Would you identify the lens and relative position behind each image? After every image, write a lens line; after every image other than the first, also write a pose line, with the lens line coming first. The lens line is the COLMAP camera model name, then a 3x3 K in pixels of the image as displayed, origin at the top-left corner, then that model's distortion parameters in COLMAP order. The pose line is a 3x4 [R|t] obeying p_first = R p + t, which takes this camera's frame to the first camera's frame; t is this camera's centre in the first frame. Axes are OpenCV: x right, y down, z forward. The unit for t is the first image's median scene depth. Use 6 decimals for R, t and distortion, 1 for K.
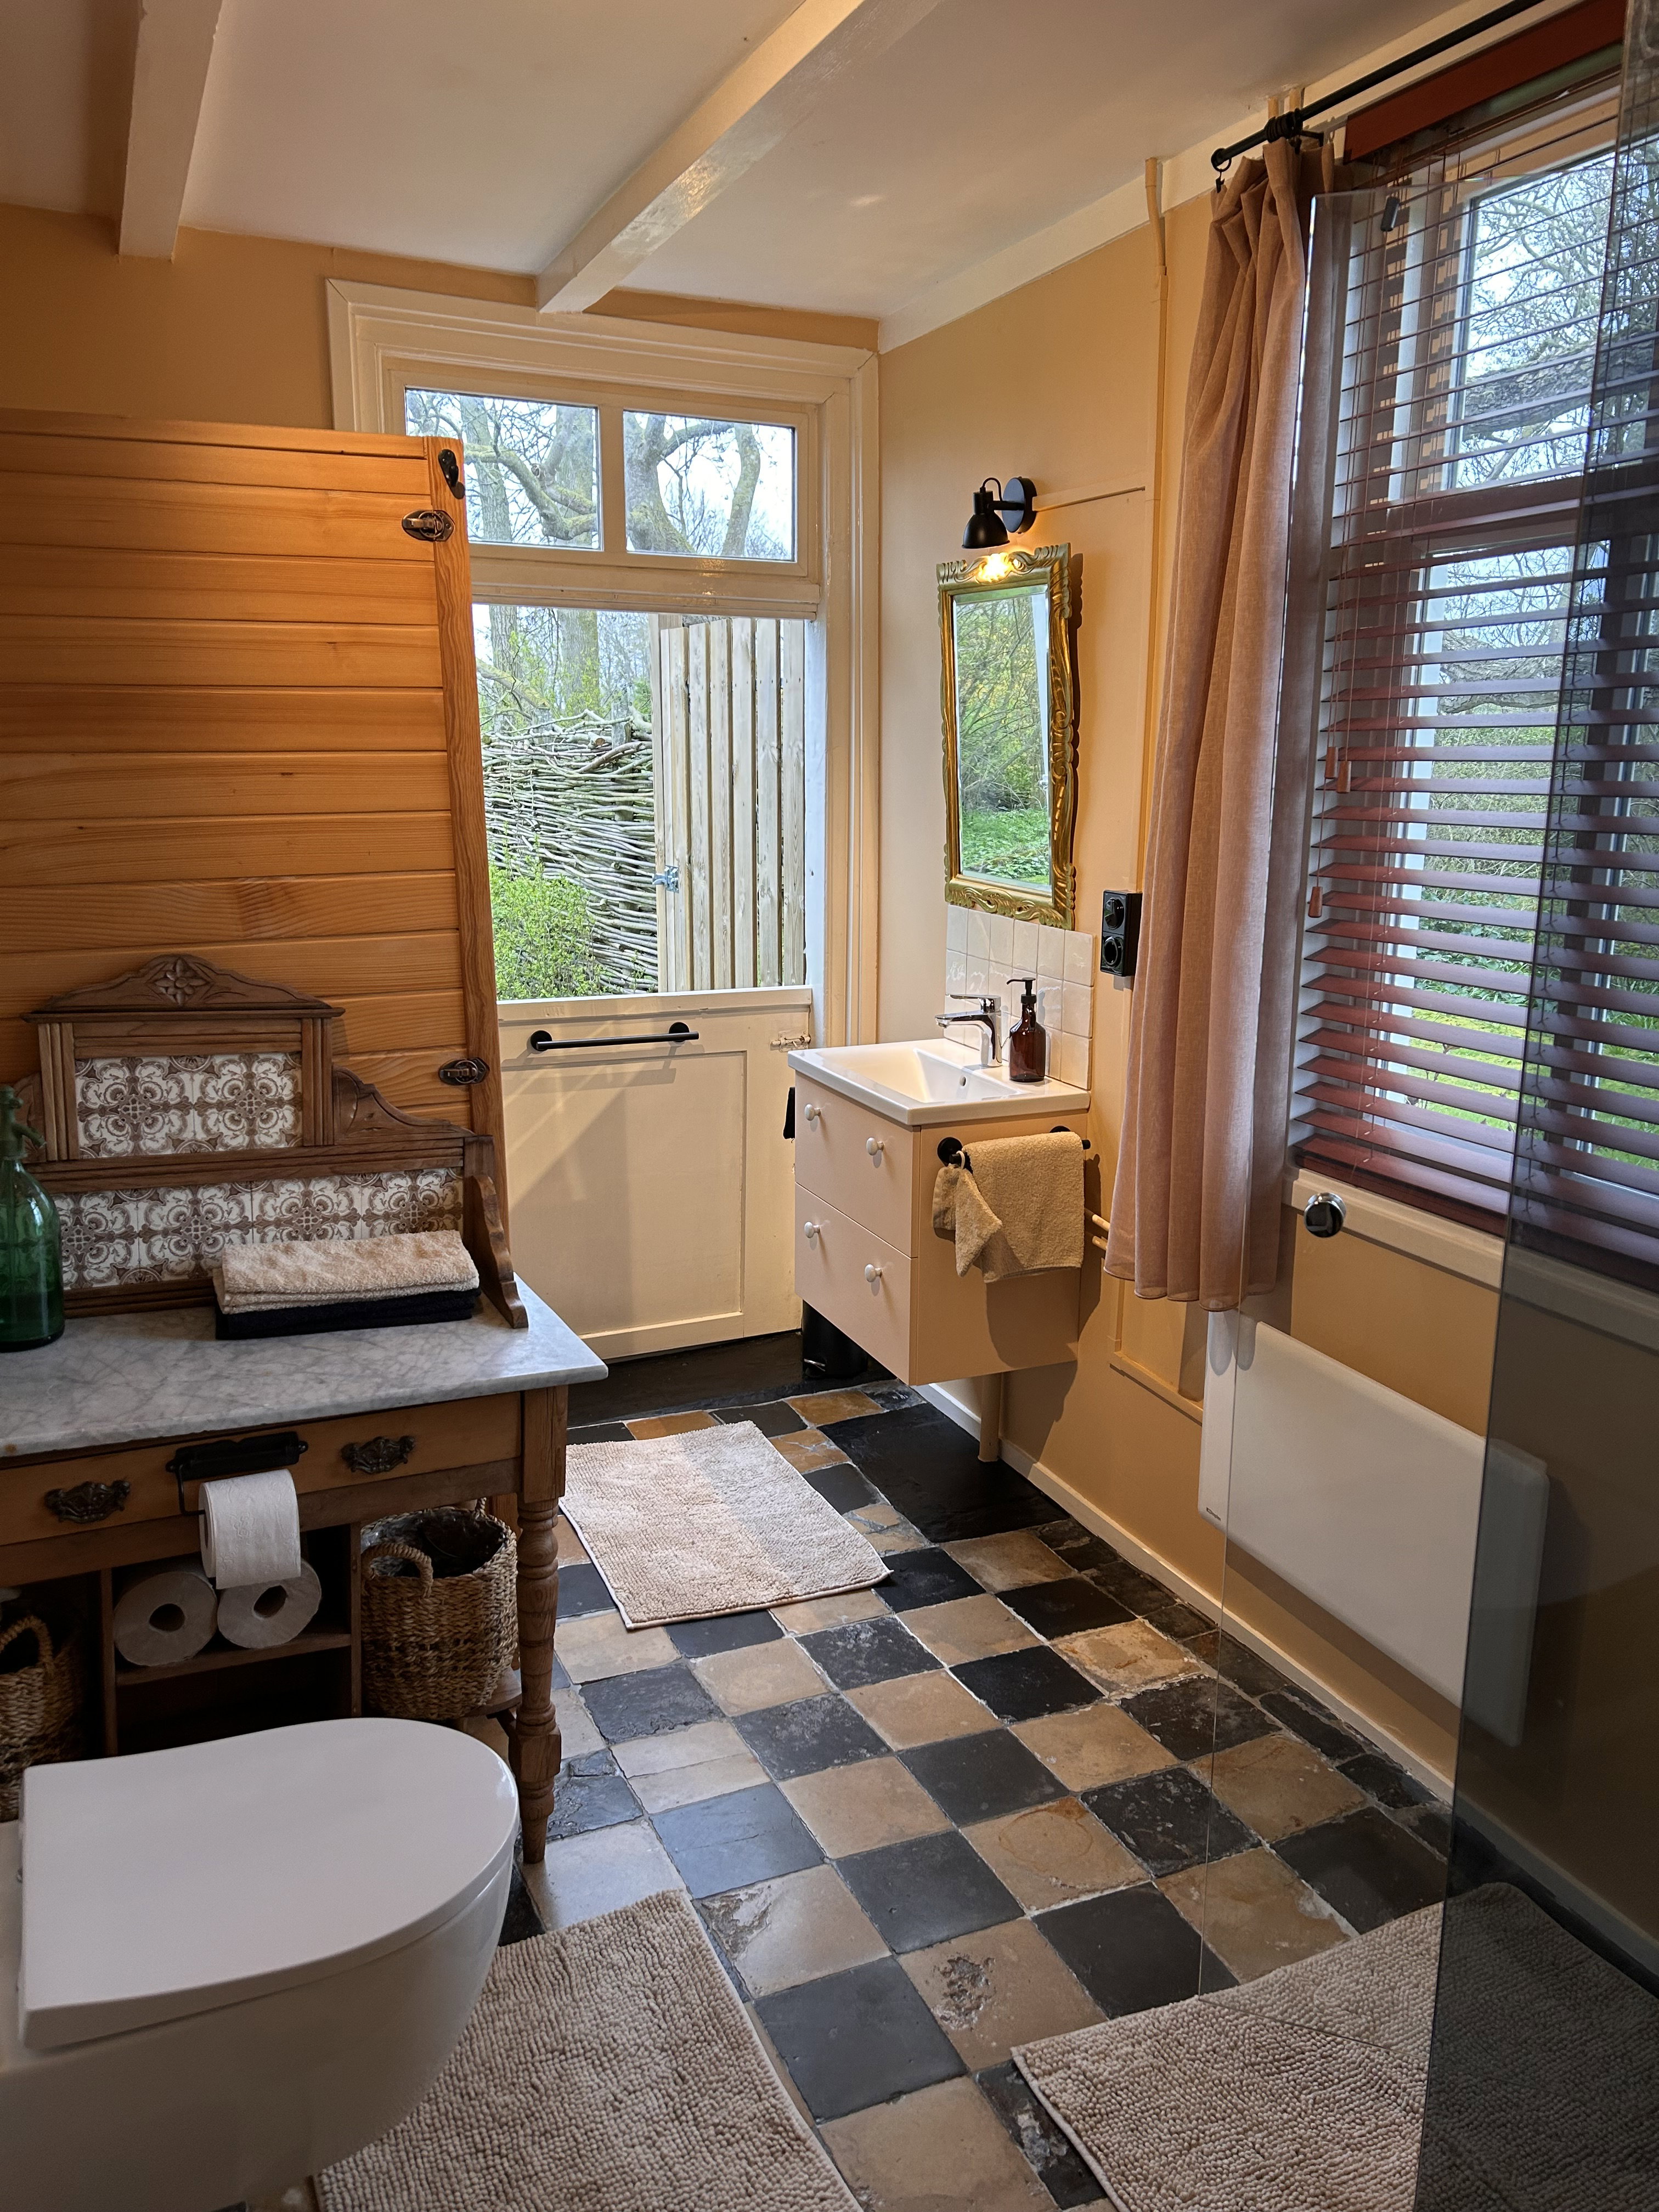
lens RADIAL K [[1629.1, 0, 825.4], [0, 1629.1, 1102.3], [0, 0, 1]] dist [0.061699, -0.165624]
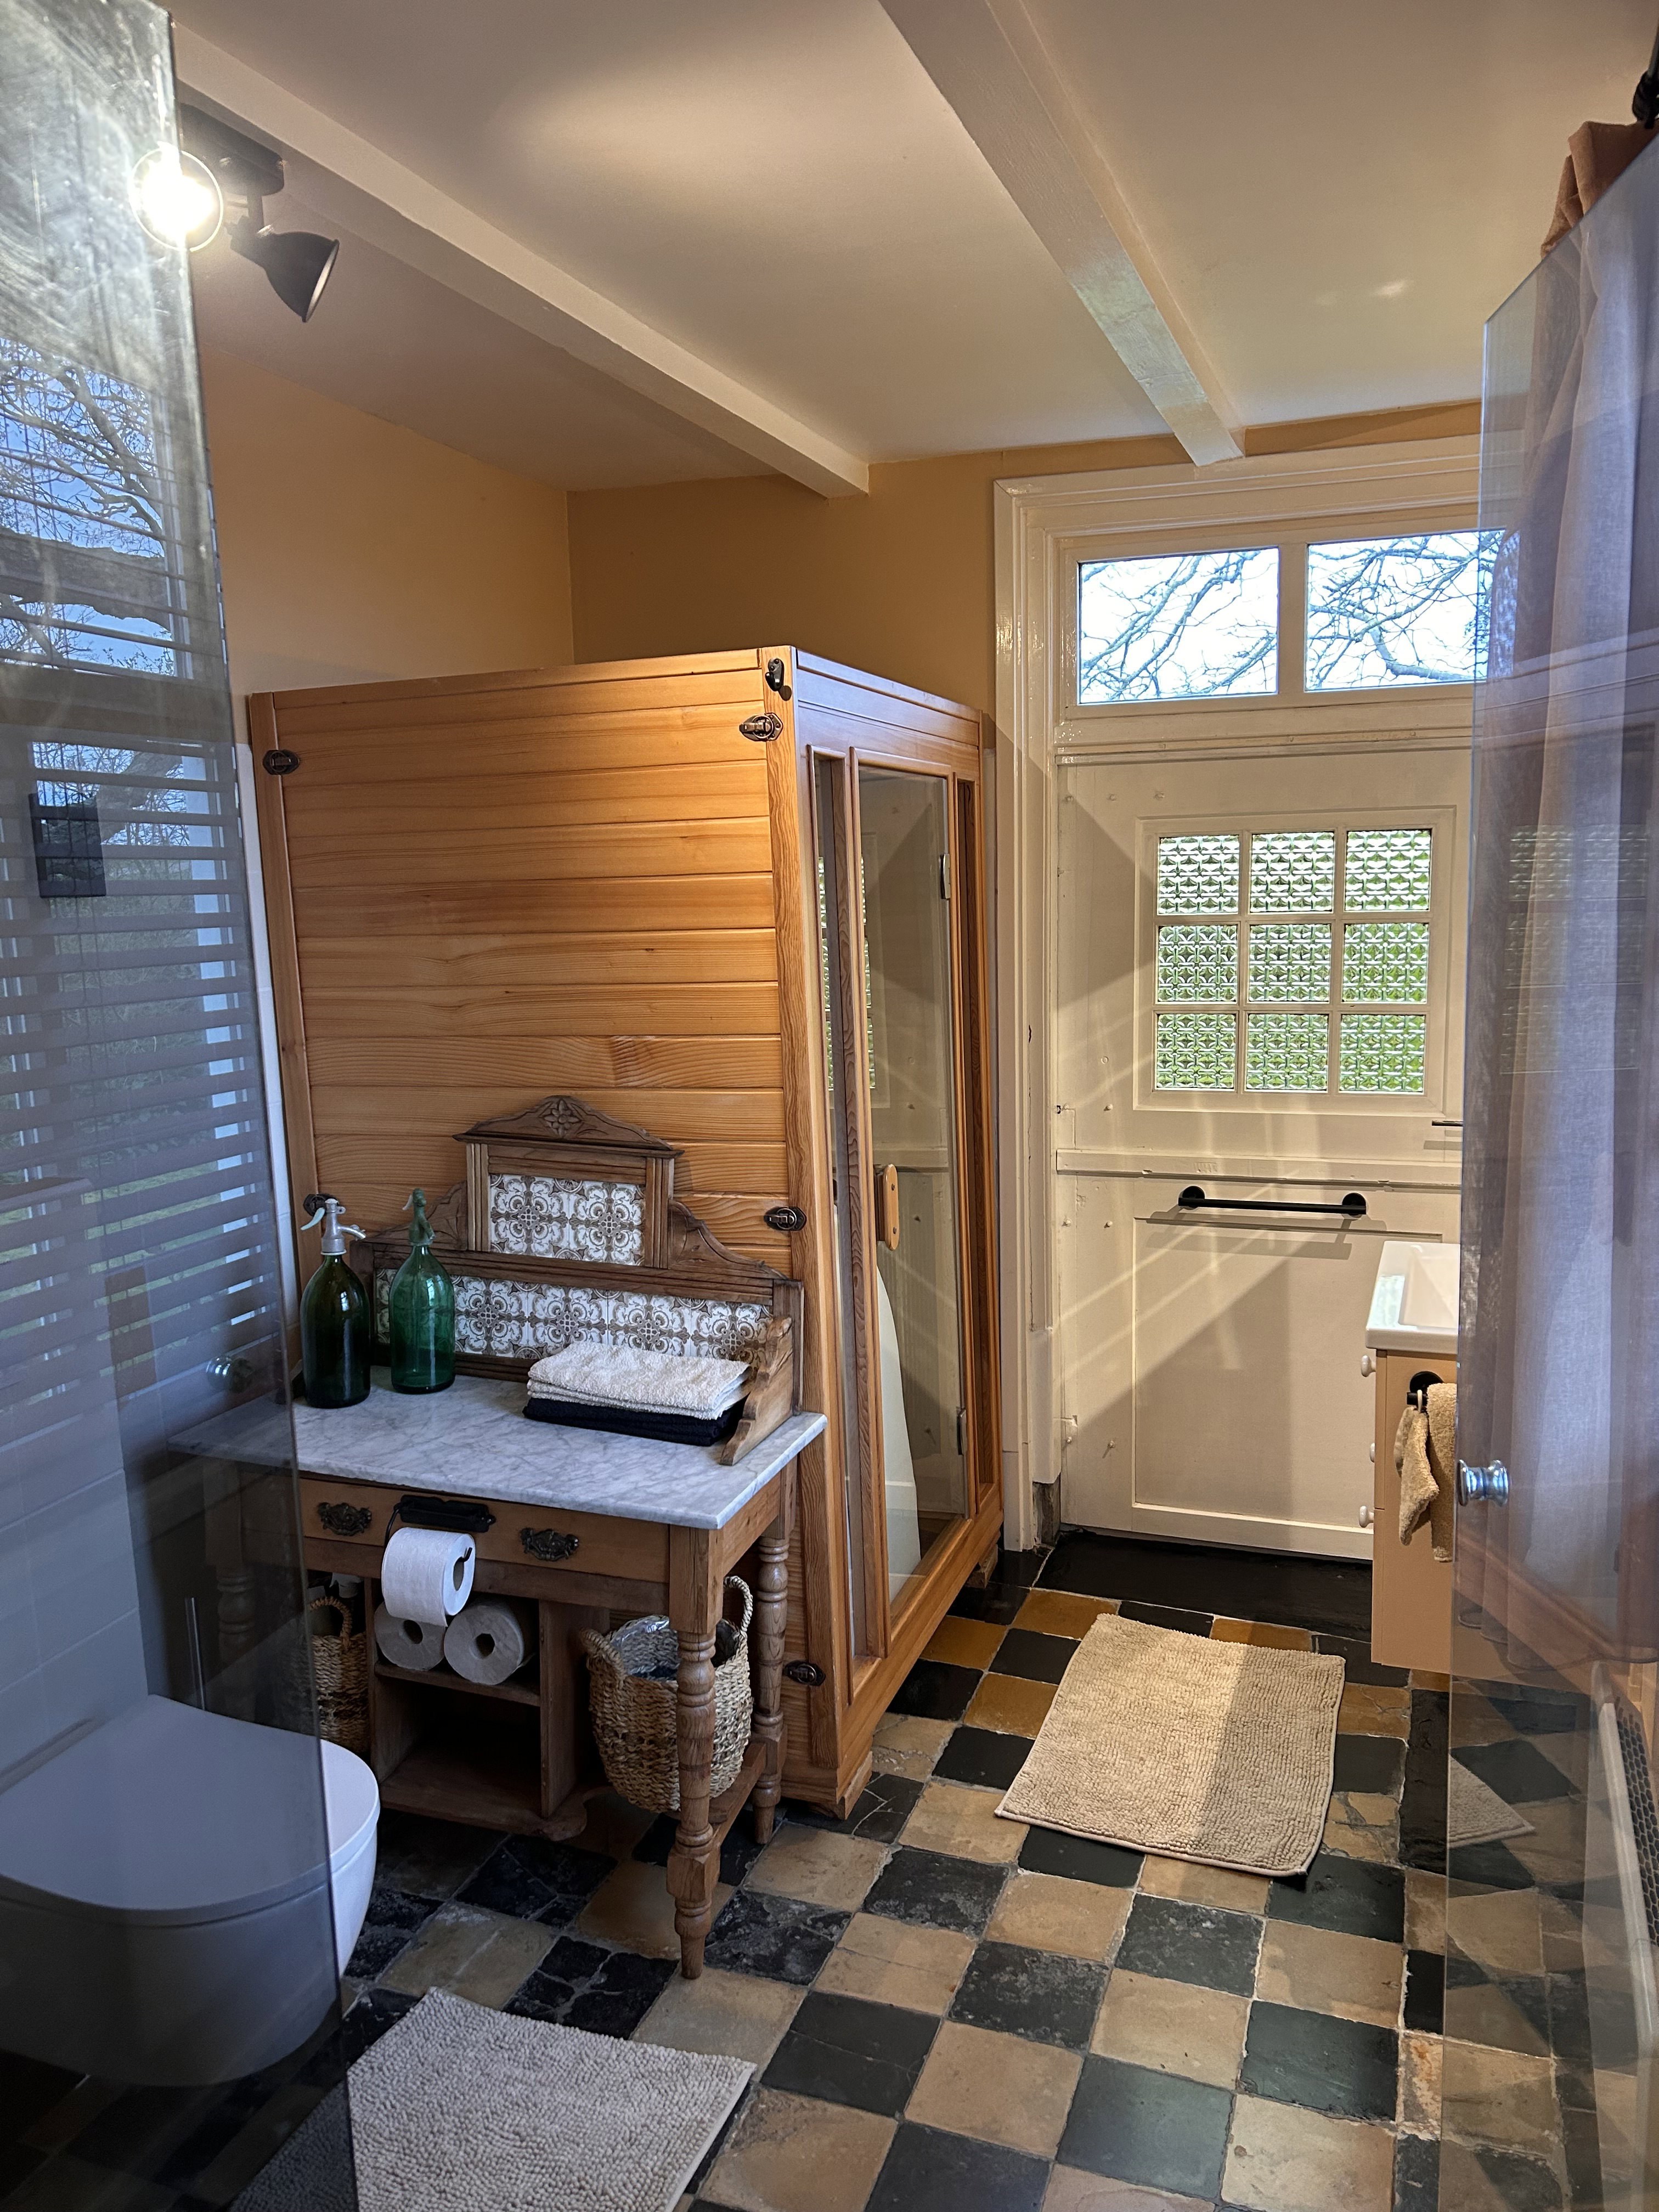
lens RADIAL K [[1619.8, 0, 845.5], [0, 1619.8, 1113.4], [0, 0, 1]] dist [0.099072, -0.151968]
pose [[0.719592, 0.074554, -0.690383, 0.565325], [-0.117472, 0.992960, -0.015213, -0.079470], [0.684389, 0.092048, 0.723284, 0.254759]]
